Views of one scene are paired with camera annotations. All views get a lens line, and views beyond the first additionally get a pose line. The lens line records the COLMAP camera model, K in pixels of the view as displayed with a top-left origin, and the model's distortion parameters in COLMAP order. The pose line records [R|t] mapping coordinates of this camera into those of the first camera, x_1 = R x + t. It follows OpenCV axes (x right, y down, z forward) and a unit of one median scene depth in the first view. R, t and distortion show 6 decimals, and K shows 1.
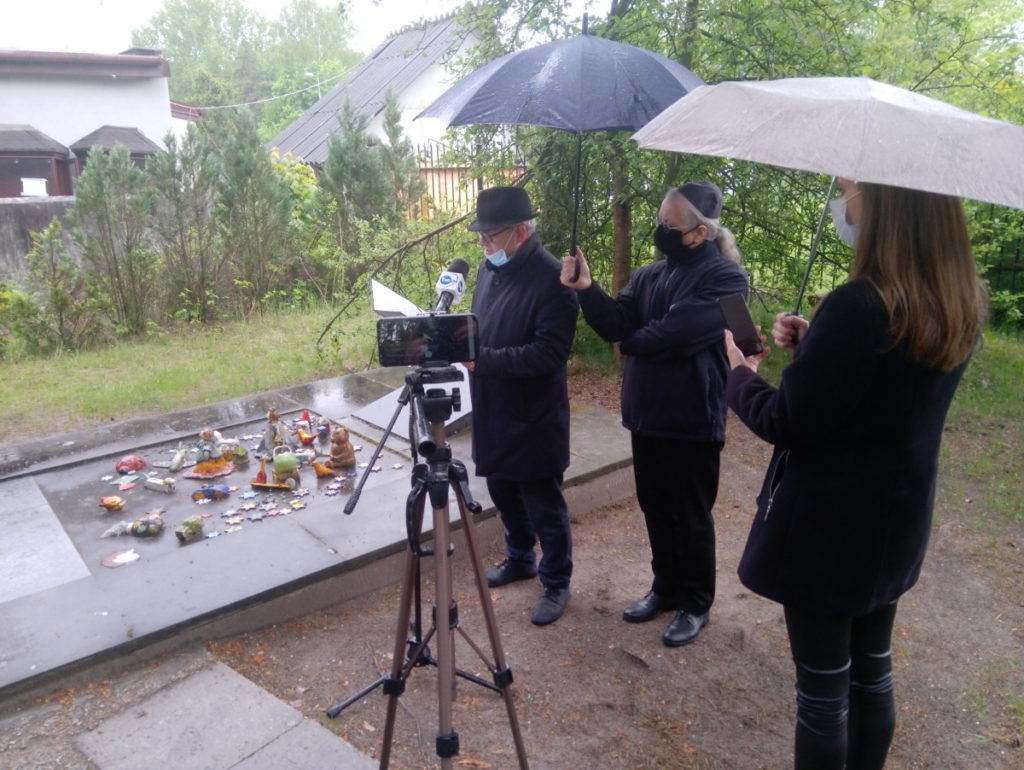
lens RADIAL K [[778.7, 0, 505.1], [0, 778.7, 388.2], [0, 0, 1]] dist [0.140792, -0.225376]
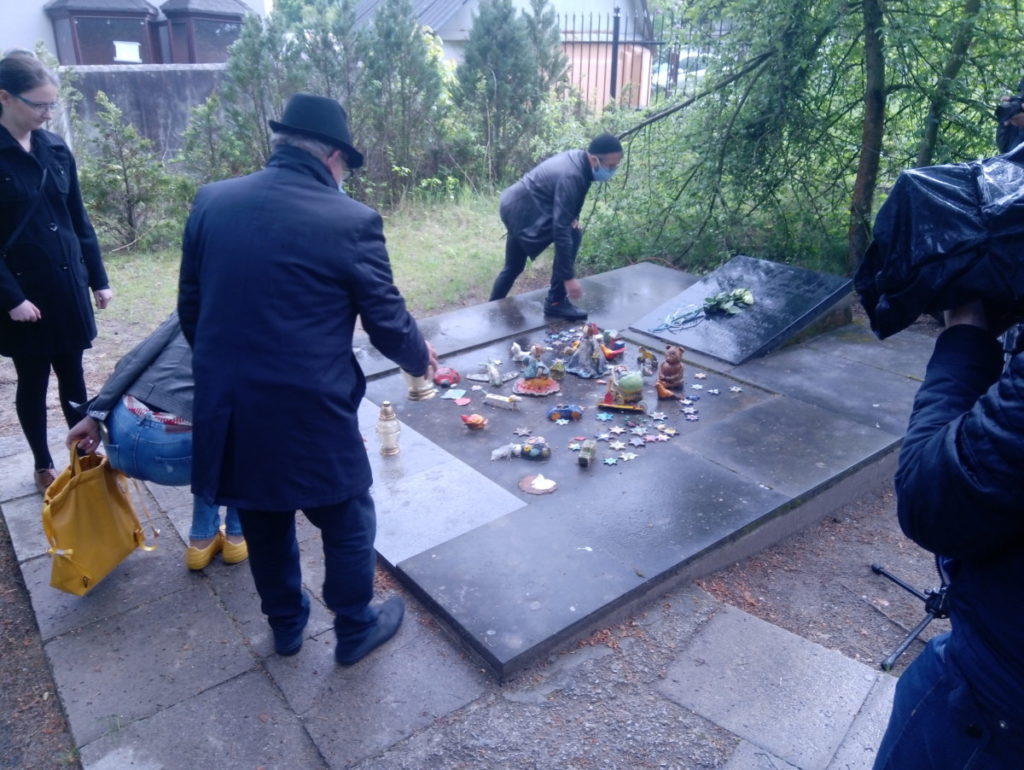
lens RADIAL K [[778.7, 0, 505.1], [0, 778.7, 388.2], [0, 0, 1]] dist [0.140792, -0.225376]
pose [[0.999633, 0.026677, 0.004771, -0.416483], [-0.027089, 0.988660, 0.147708, -0.034777], [-0.000777, -0.147783, 0.989019, 0.051977]]
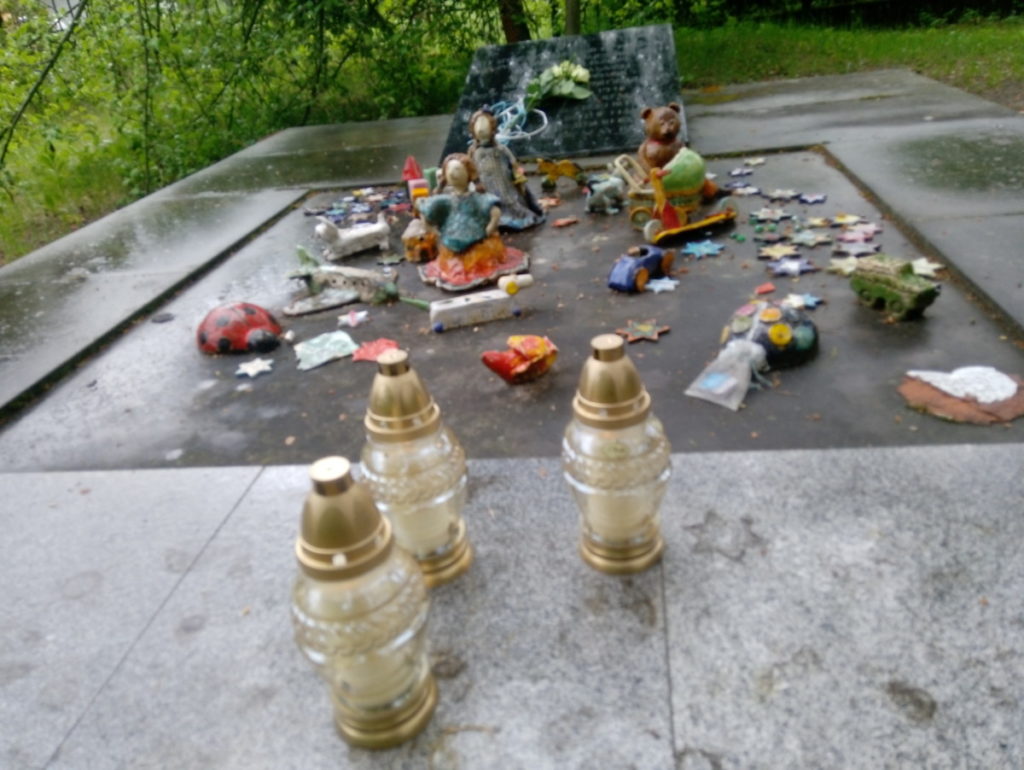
lens RADIAL K [[778.7, 0, 505.1], [0, 778.7, 388.2], [0, 0, 1]] dist [0.140792, -0.225376]
pose [[0.713218, -0.351281, 0.606566, -0.623571], [0.265516, 0.936265, 0.230018, 0.074602], [-0.648708, -0.003000, 0.761032, 0.693392]]
